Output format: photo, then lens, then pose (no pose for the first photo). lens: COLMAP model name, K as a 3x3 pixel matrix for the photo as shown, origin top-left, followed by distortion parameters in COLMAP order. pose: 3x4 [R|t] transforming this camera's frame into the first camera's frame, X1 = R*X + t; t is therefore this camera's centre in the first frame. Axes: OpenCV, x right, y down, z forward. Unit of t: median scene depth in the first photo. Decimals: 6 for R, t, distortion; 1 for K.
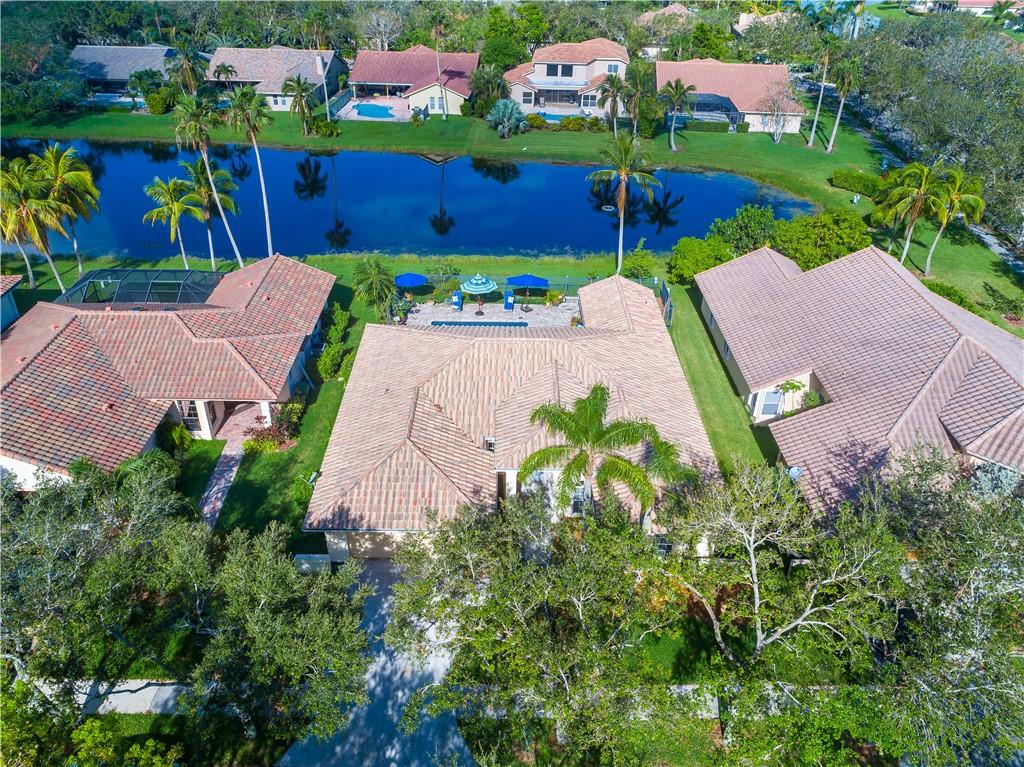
lens RADIAL K [[719.4, 0, 512.0], [0, 719.4, 383.5], [0, 0, 1]] dist [-0.013618, 0.006001]
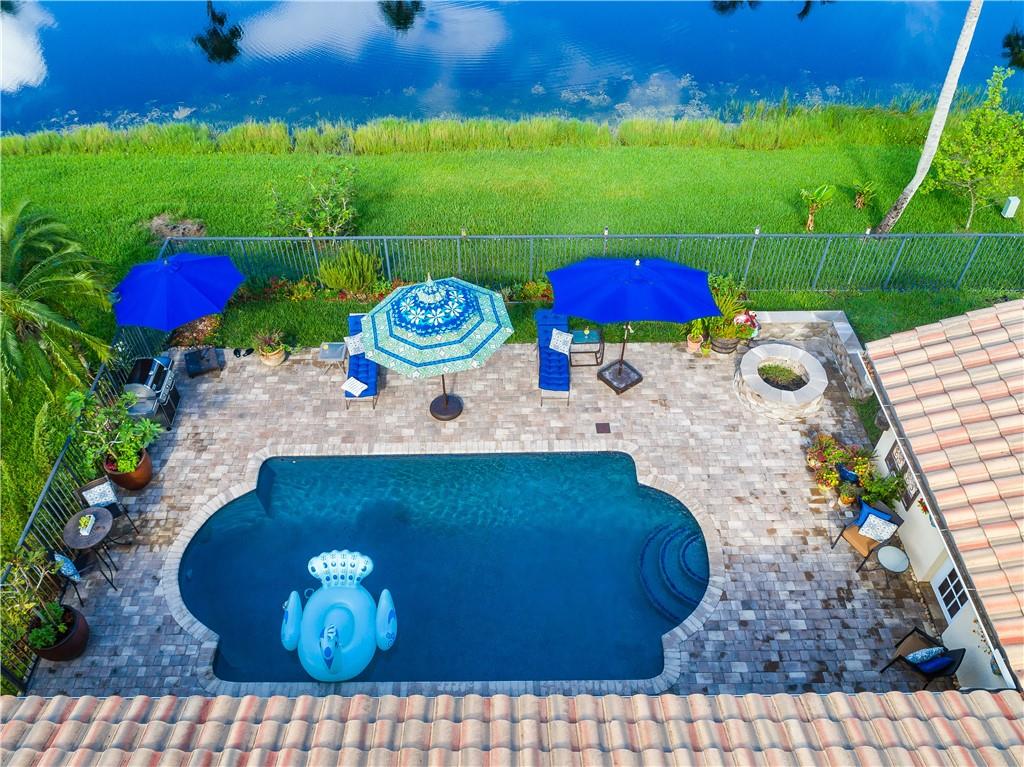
lens RADIAL K [[791.6, 0, 512.0], [0, 791.6, 383.5], [0, 0, 1]] dist [-0.006017, 0.000933]
pose [[0.999476, -0.025653, -0.019716, -0.014380], [0.029558, 0.971794, 0.233971, -0.165787], [0.013158, -0.234431, 0.972044, 0.683647]]
